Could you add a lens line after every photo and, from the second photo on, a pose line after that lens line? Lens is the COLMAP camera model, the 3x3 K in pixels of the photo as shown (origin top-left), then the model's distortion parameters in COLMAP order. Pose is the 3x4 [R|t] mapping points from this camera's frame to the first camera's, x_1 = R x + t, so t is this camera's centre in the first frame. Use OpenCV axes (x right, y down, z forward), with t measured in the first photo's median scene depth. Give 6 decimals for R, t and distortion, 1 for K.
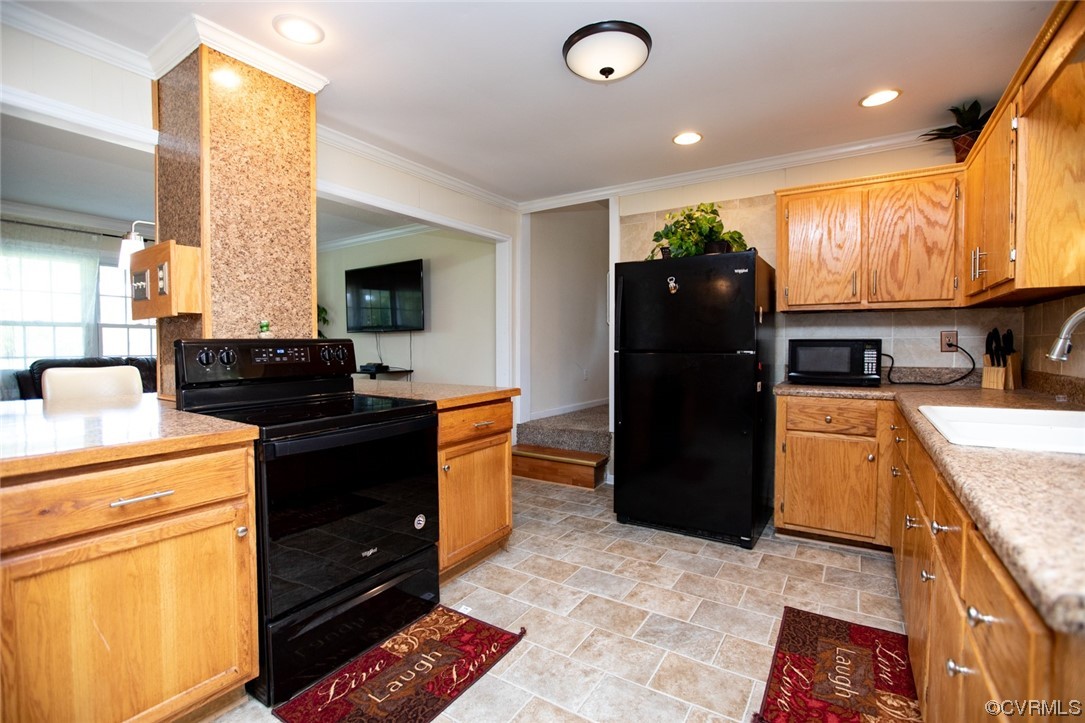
lens RADIAL K [[497.0, 0, 539.2], [0, 497.0, 362.6], [0, 0, 1]] dist [-0.044661, 0.014434]
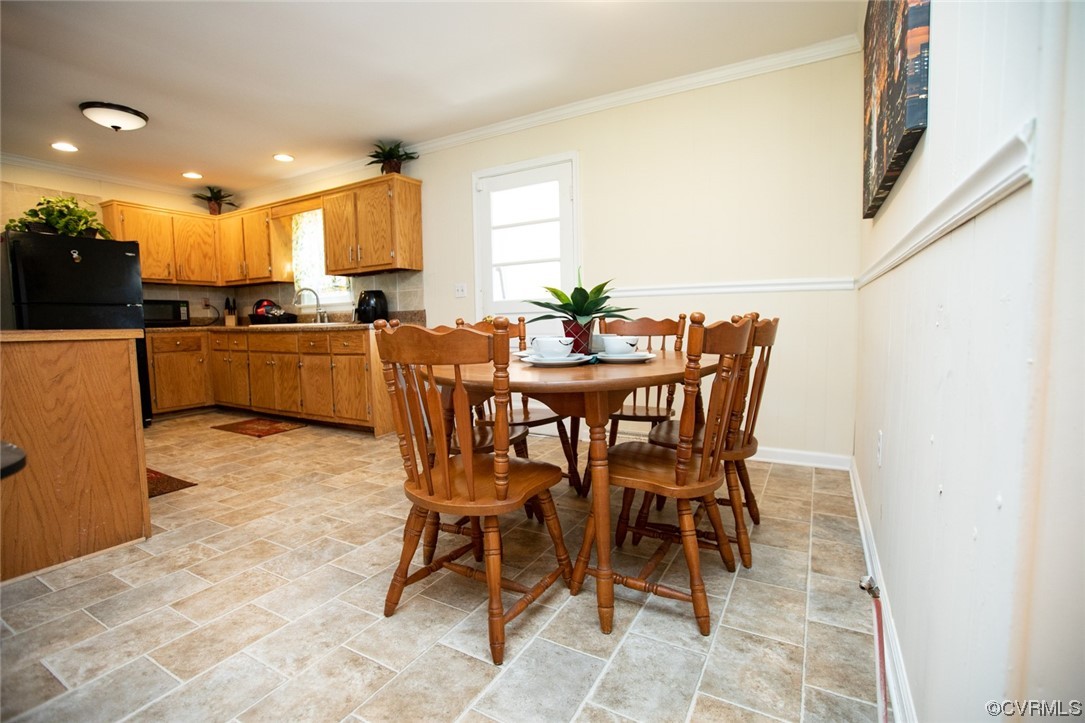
lens RADIAL K [[497.0, 0, 541.1], [0, 497.0, 362.7], [0, 0, 1]] dist [-0.044661, 0.014434]
pose [[-0.059251, -0.082626, 0.994818, -1.297408], [0.048637, 0.995146, 0.085550, 0.097832], [-0.997058, 0.053454, -0.054945, -0.235413]]
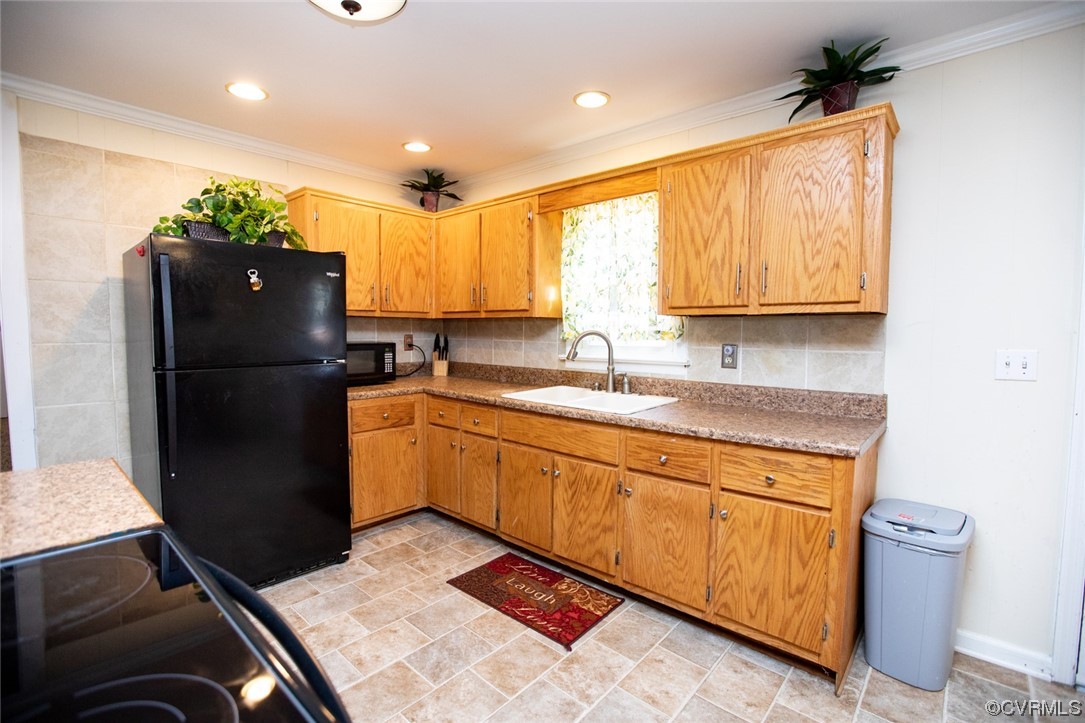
lens RADIAL K [[497.0, 0, 535.6], [0, 497.0, 359.4], [0, 0, 1]] dist [-0.044661, 0.014434]
pose [[0.154726, -0.058851, 0.986203, -0.472063], [0.025686, 0.998126, 0.055533, -0.069287], [-0.987624, 0.016739, 0.155947, 0.487638]]
